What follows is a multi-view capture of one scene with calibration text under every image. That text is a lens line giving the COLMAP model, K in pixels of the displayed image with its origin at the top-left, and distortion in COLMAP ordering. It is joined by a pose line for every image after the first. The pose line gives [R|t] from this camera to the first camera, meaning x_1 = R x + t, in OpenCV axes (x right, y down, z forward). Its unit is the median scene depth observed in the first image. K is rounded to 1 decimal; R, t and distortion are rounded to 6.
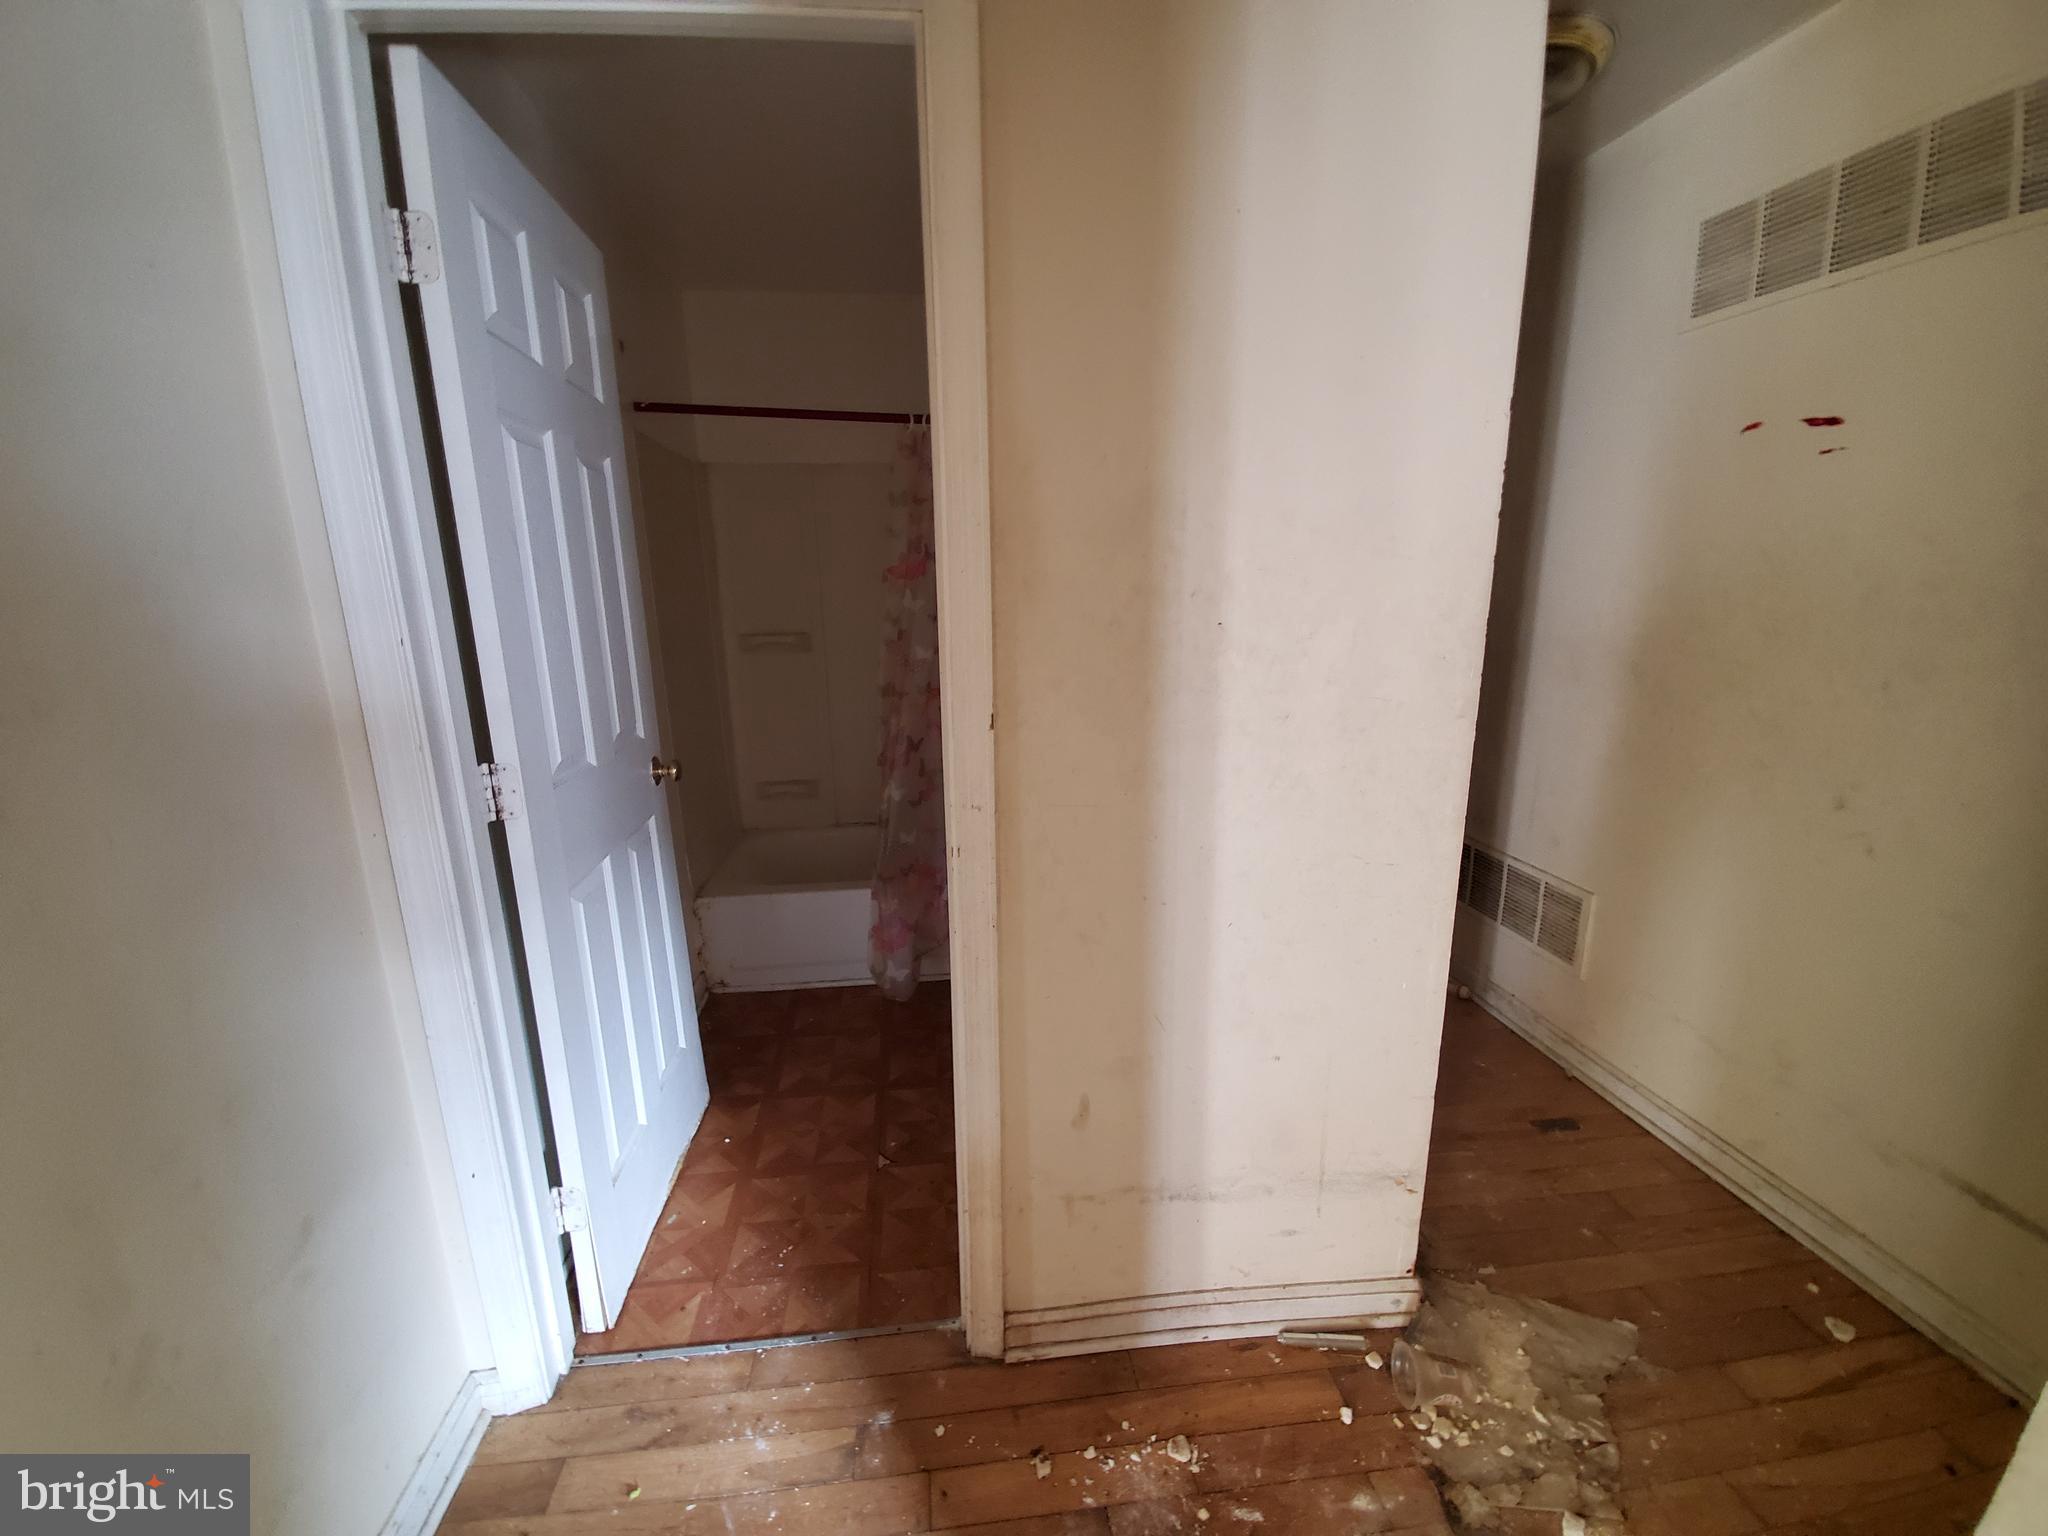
lens RADIAL K [[826.9, 0, 1012.4], [0, 826.9, 780.7], [0, 0, 1]] dist [-0.000933, -0.009867]
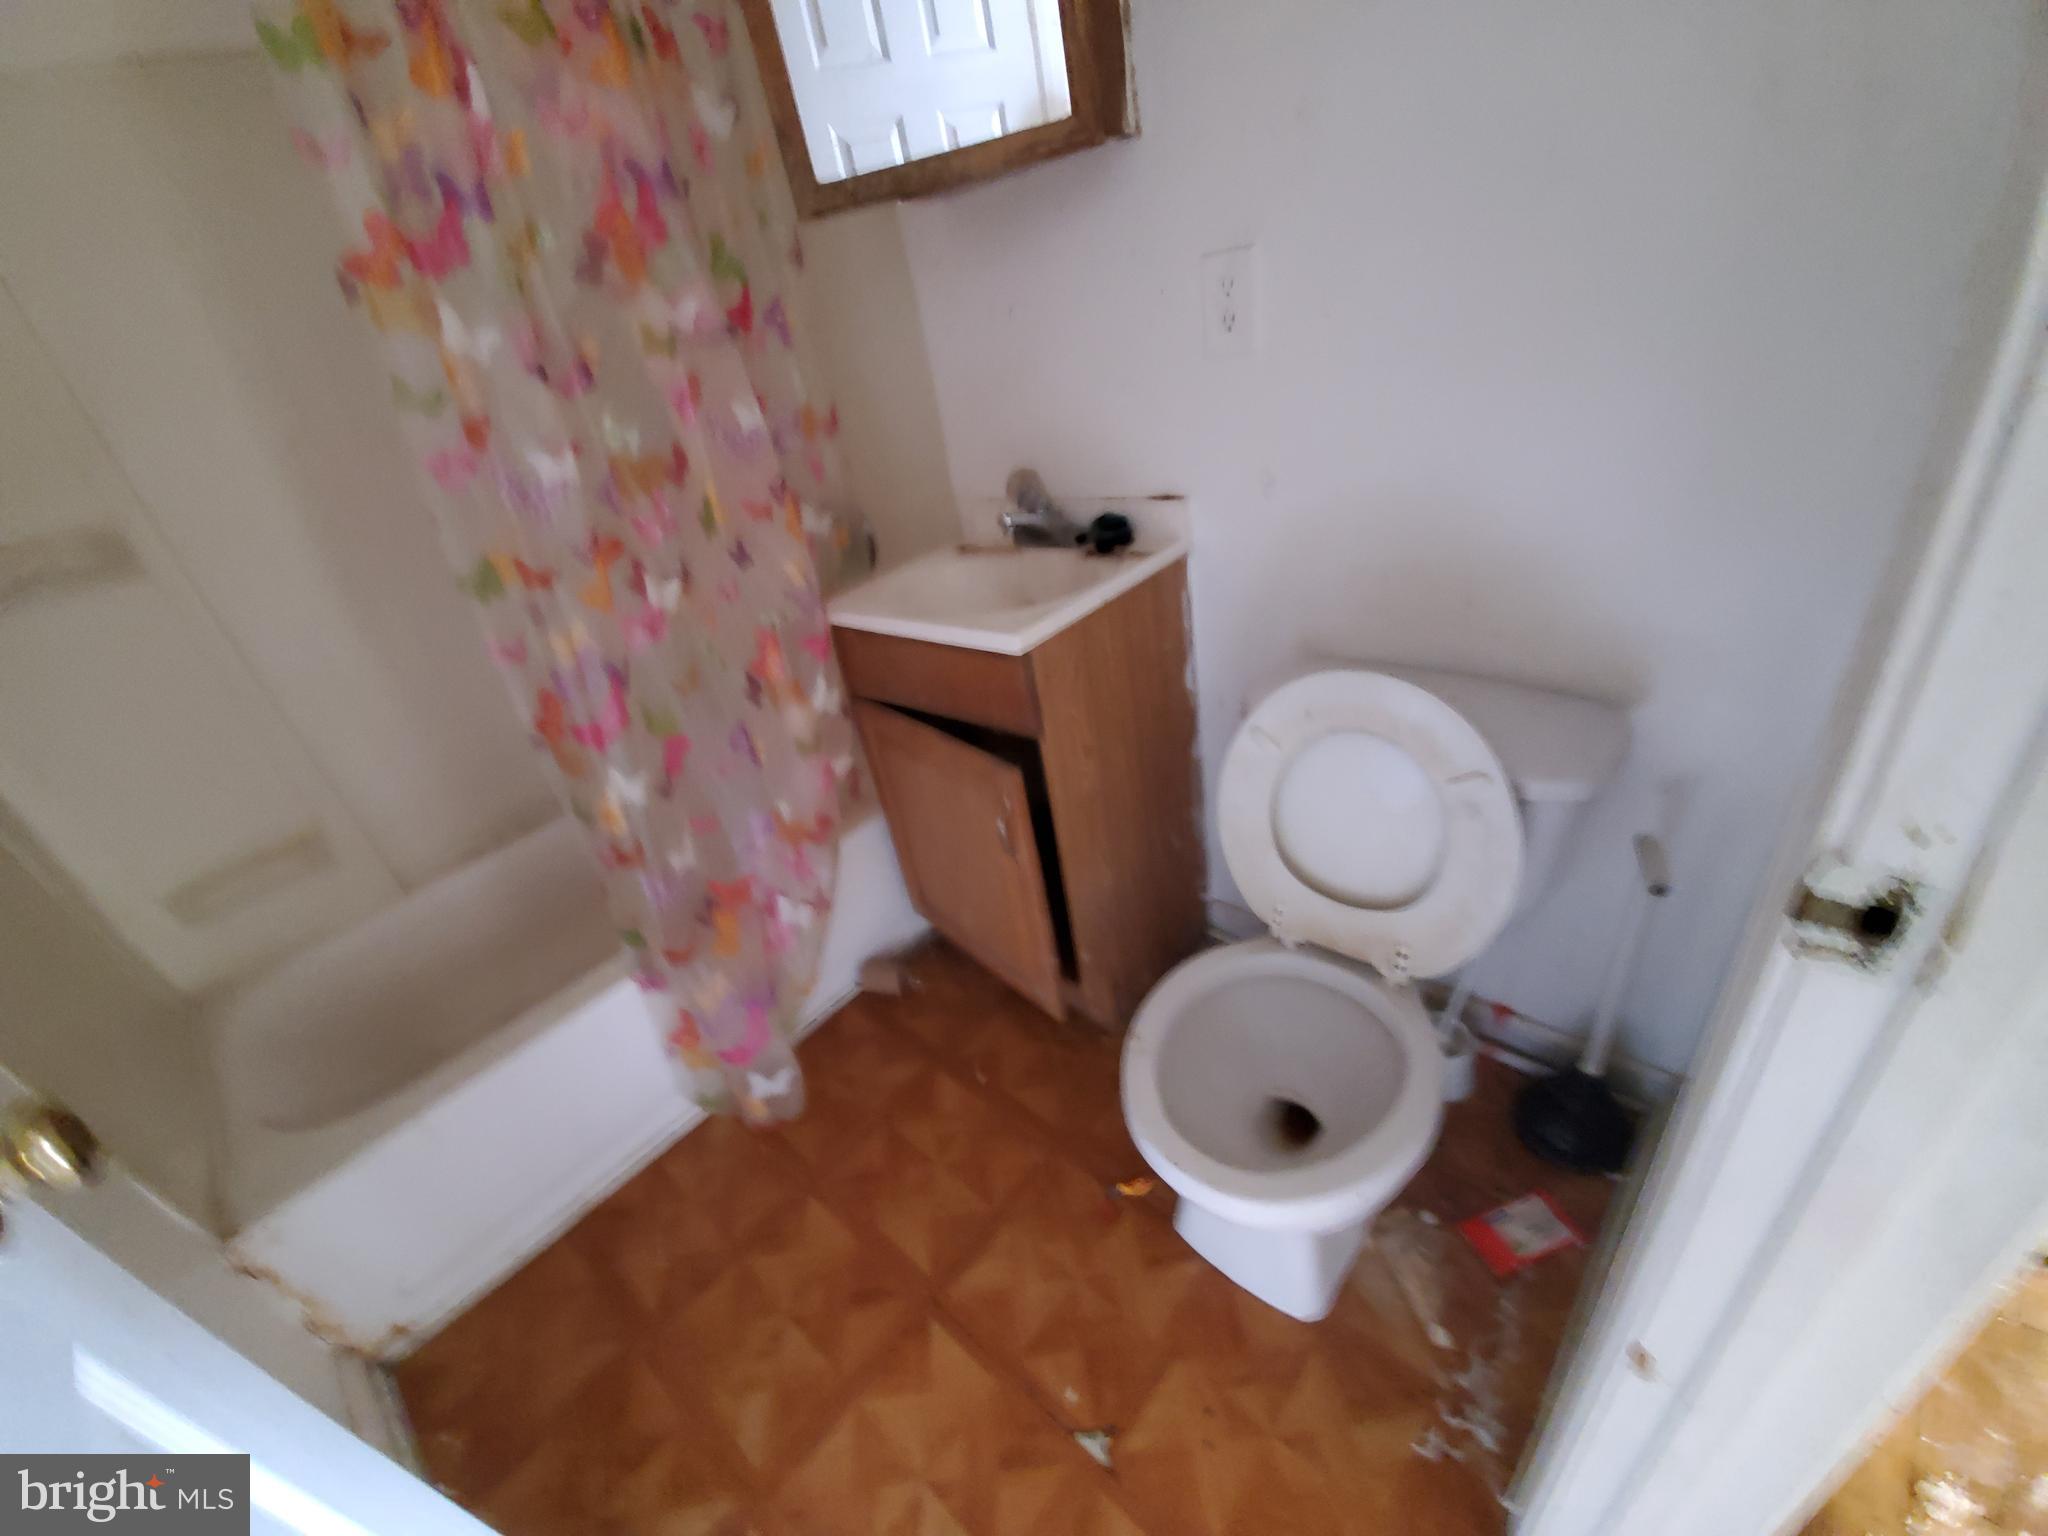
lens RADIAL K [[826.9, 0, 1019.8], [0, 826.9, 772.1], [0, 0, 1]] dist [-0.000933, -0.009867]
pose [[0.742501, -0.433423, 0.510721, -0.202262], [0.301294, 0.897064, 0.323262, -0.073667], [-0.598259, -0.086145, 0.796659, 0.483023]]
